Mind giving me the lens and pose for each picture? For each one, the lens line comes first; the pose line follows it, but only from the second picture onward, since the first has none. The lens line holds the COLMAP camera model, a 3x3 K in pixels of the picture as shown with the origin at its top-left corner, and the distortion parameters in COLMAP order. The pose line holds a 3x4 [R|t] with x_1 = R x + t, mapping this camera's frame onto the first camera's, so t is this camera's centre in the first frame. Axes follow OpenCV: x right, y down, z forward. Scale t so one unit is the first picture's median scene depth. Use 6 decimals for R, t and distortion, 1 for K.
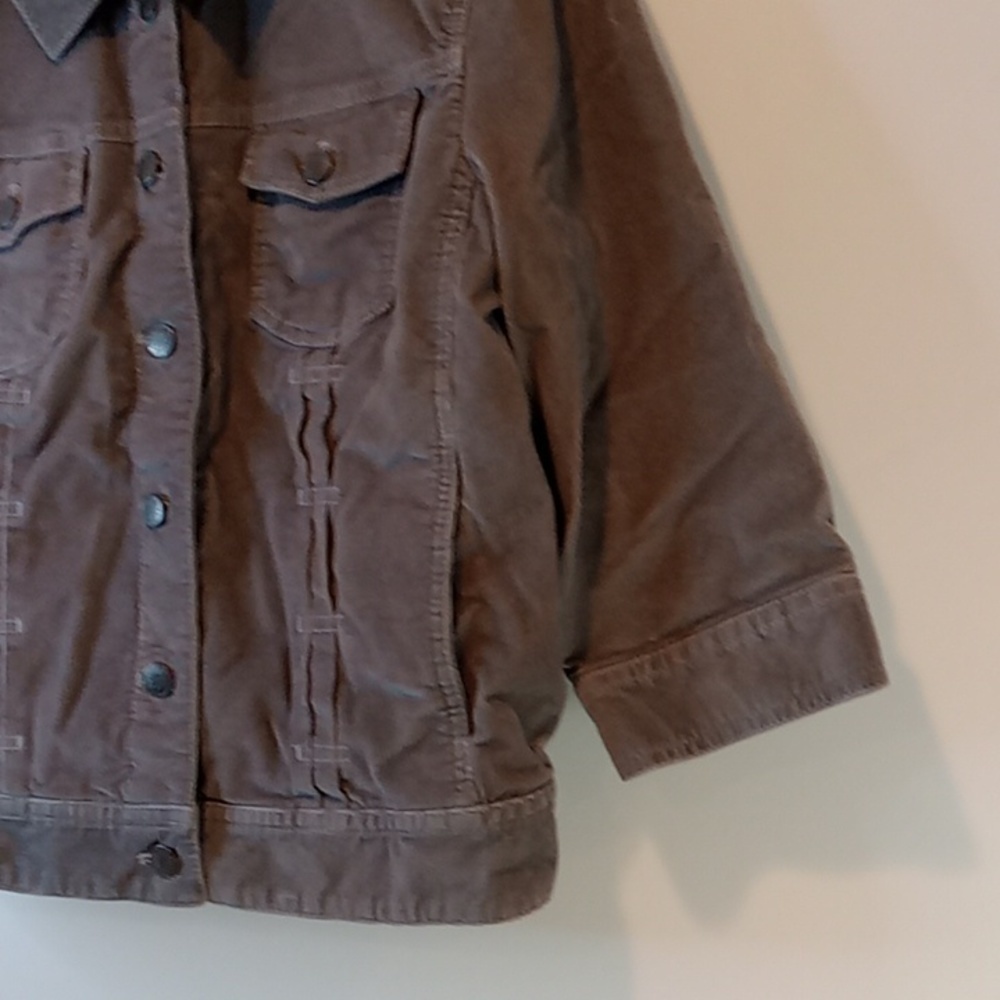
lens RADIAL K [[1653.5, 0, 516.8], [0, 1653.5, 511.6], [0, 0, 1]] dist [0.081440, -0.519408]
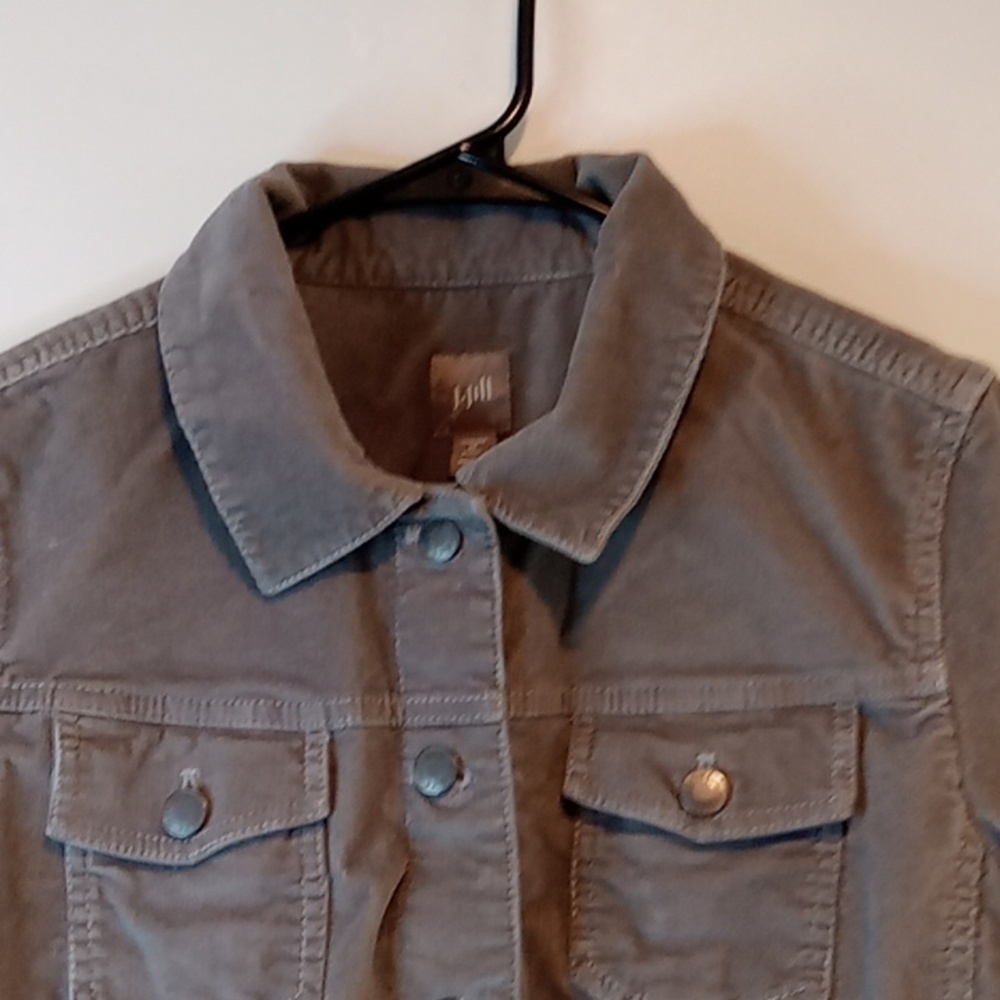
lens RADIAL K [[1653.5, 0, 516.8], [0, 1653.5, 511.6], [0, 0, 1]] dist [0.081440, -0.519408]
pose [[0.927890, 0.059697, 0.368045, -0.472488], [-0.010523, 0.990899, -0.134193, -0.229764], [-0.372707, 0.120643, 0.920073, 0.336514]]
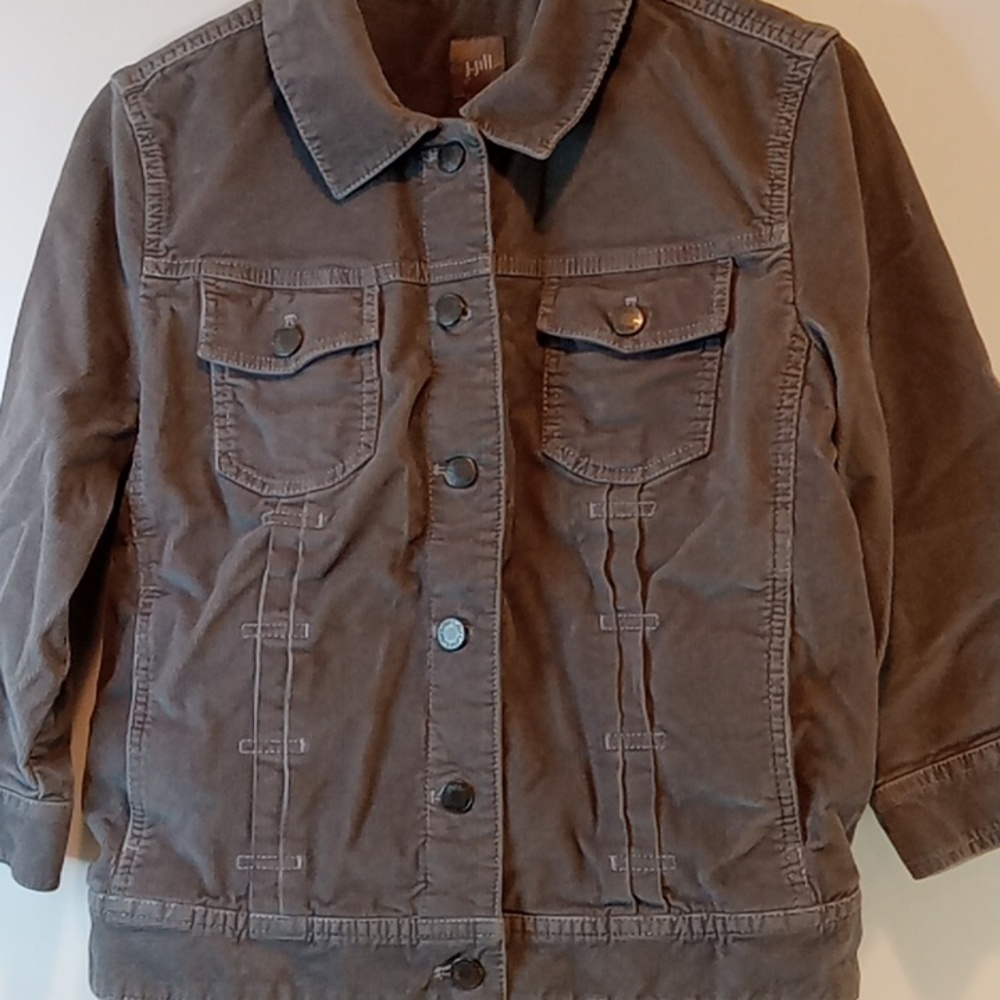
lens RADIAL K [[1653.5, 0, 516.8], [0, 1653.5, 511.6], [0, 0, 1]] dist [0.081440, -0.519408]
pose [[0.963456, 0.025579, 0.266644, -0.476035], [-0.008239, 0.997789, -0.065947, -0.009089], [-0.267741, 0.061341, 0.961536, -0.023354]]
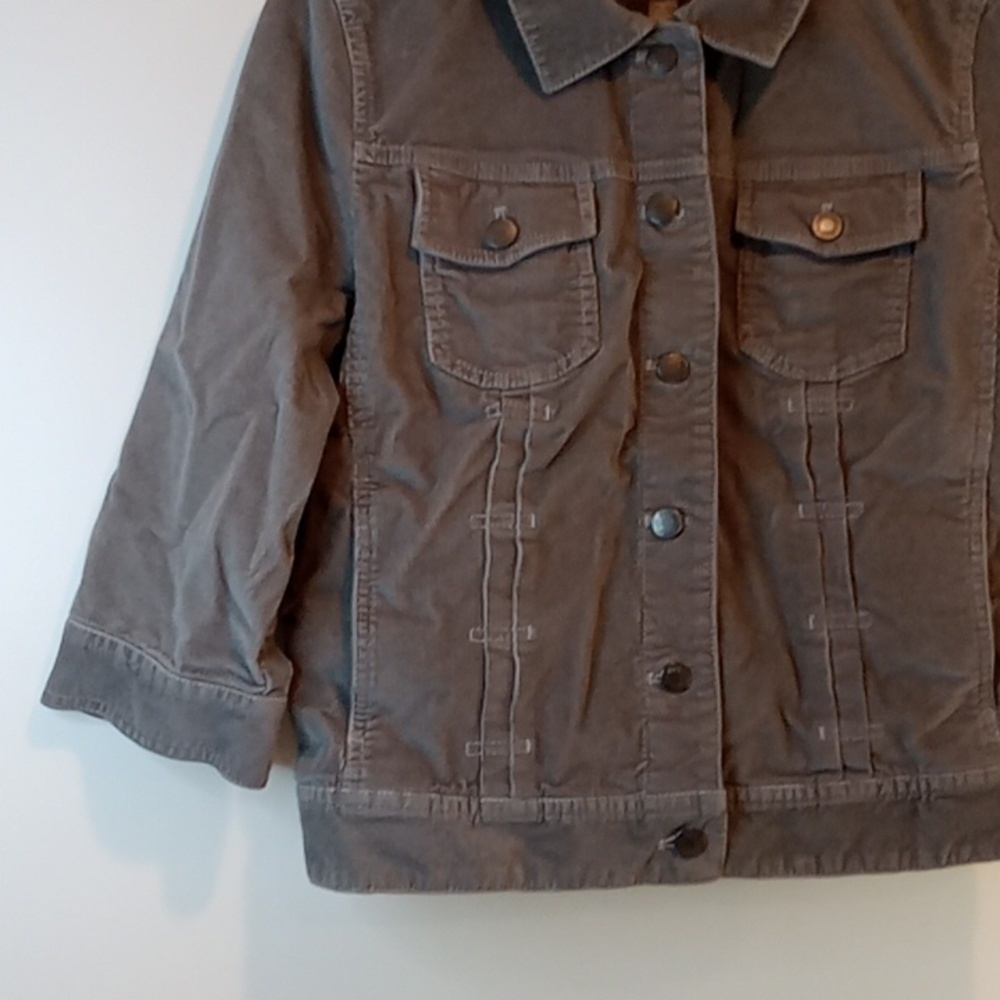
lens RADIAL K [[1653.5, 0, 516.8], [0, 1653.5, 511.6], [0, 0, 1]] dist [0.081440, -0.519408]
pose [[0.859464, 0.005298, 0.511169, -0.890402], [0.001501, 0.999916, -0.012887, 0.006183], [-0.511195, 0.011843, 0.859383, 0.117887]]
